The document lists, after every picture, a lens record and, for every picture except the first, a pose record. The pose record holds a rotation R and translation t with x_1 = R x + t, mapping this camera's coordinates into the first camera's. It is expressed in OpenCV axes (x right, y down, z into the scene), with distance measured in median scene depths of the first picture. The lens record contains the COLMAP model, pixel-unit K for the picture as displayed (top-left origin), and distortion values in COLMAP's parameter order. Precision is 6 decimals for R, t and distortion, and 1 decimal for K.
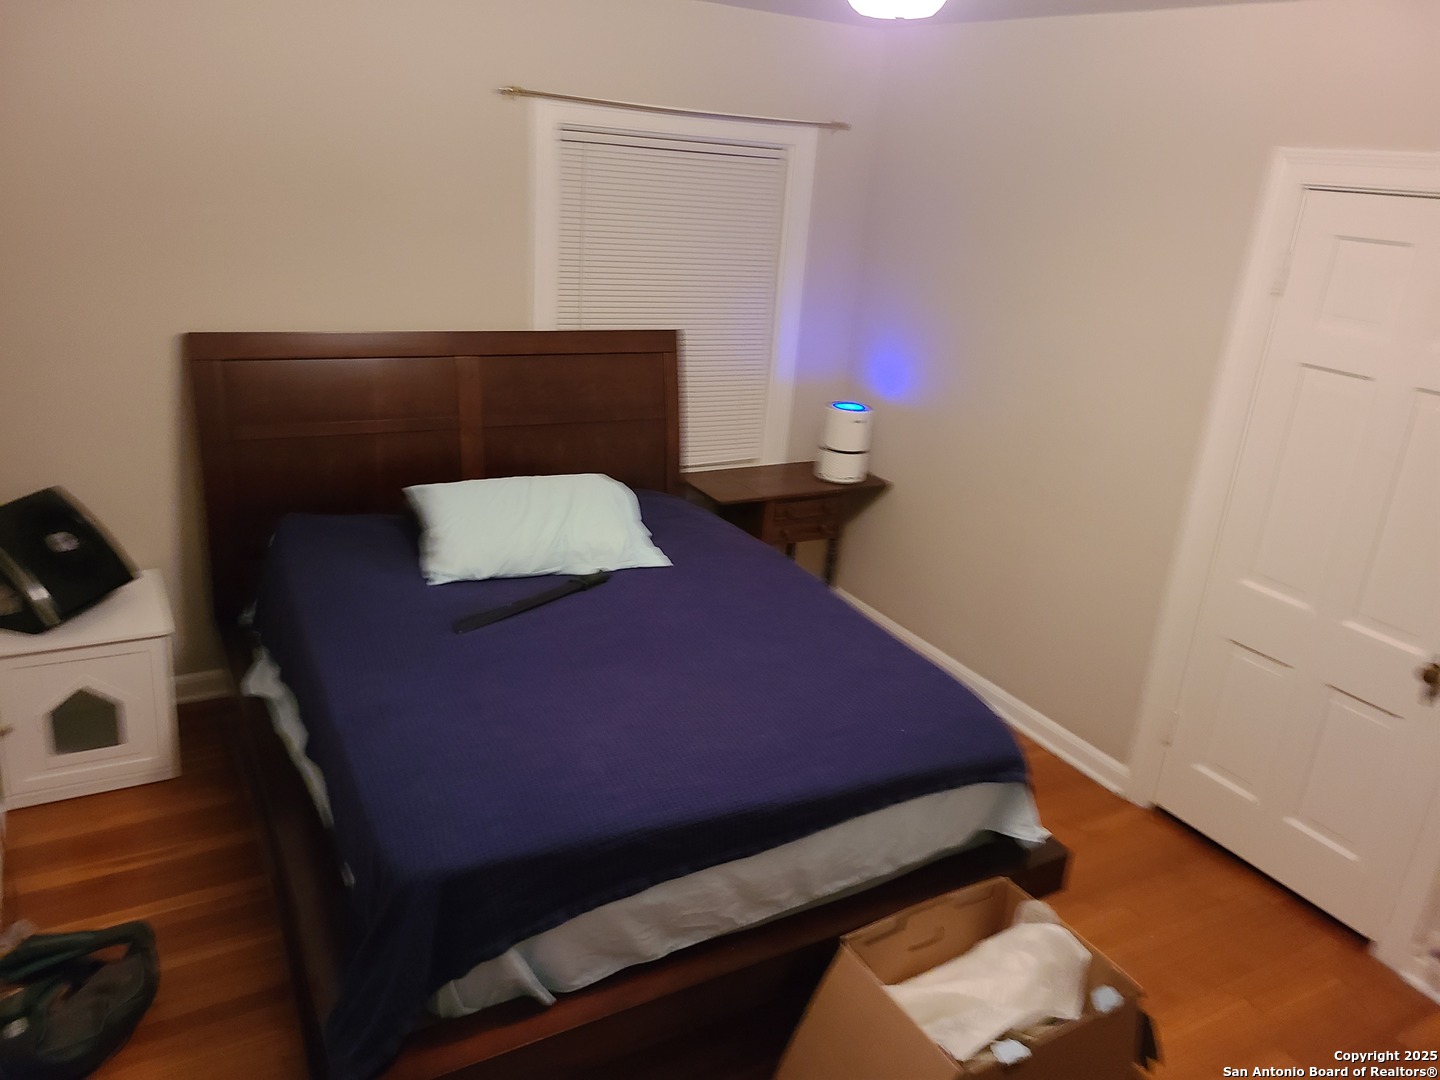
lens RADIAL K [[1068.2, 0, 720.0], [0, 1068.2, 540.0], [0, 0, 1]] dist [-0.002386, -0.000919]
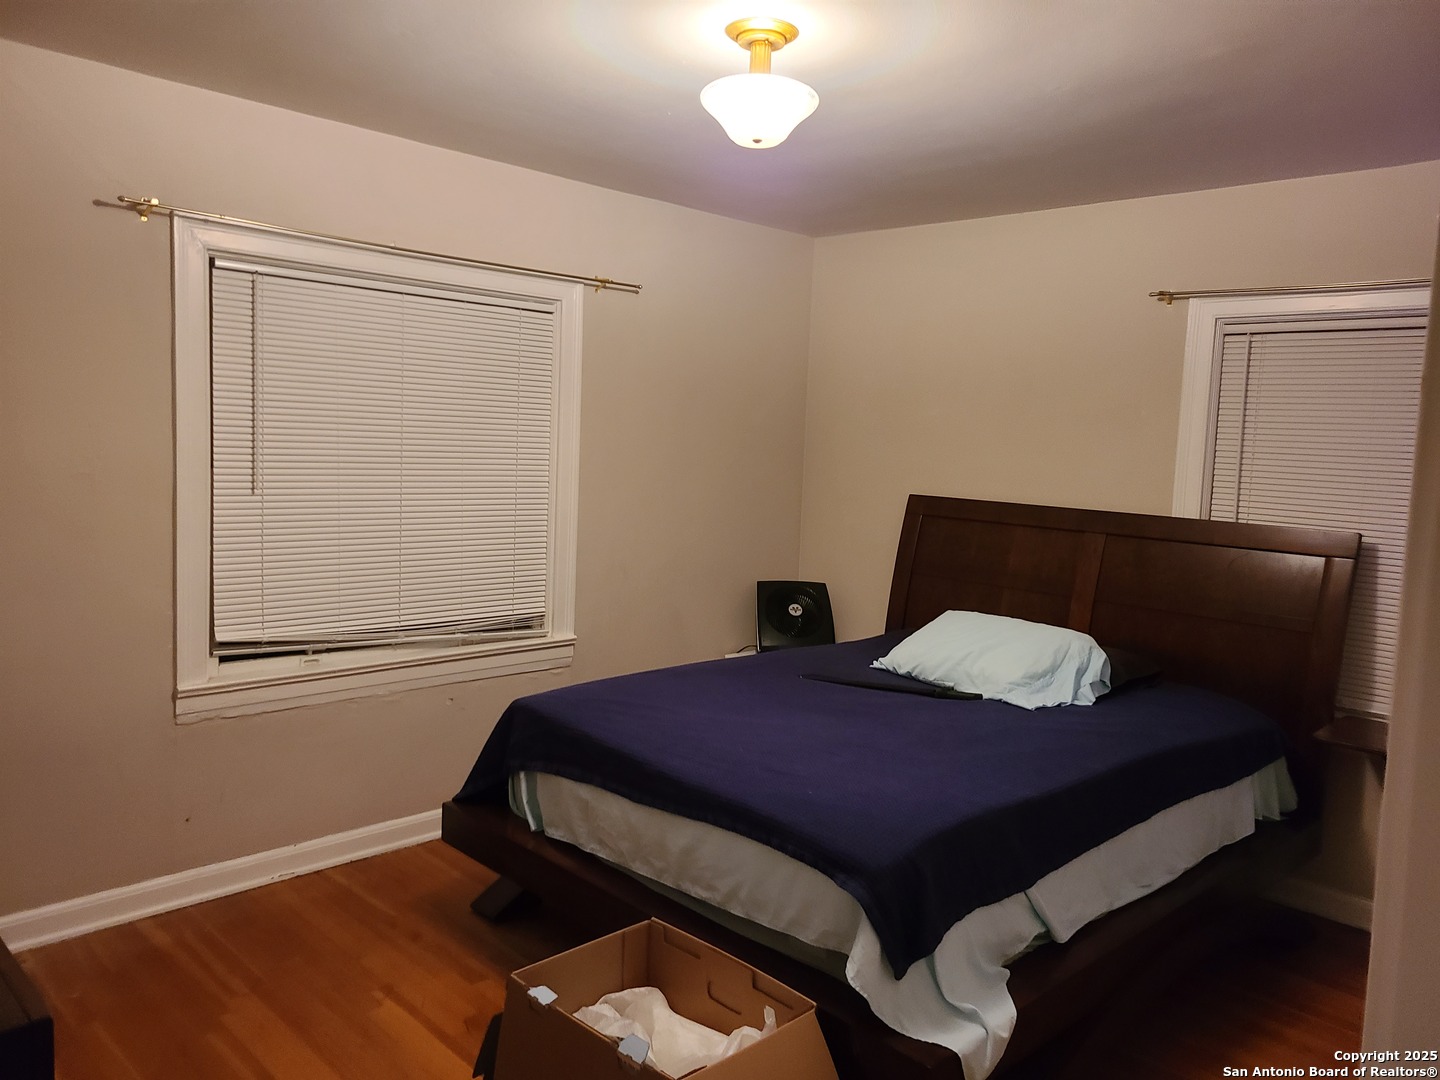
lens RADIAL K [[1068.2, 0, 720.0], [0, 1068.2, 540.0], [0, 0, 1]] dist [-0.002386, -0.000919]
pose [[0.248780, 0.026369, -0.968201, 0.748152], [-0.359358, 0.930792, -0.066987, 0.043027], [0.899428, 0.364596, 0.241038, 0.426836]]
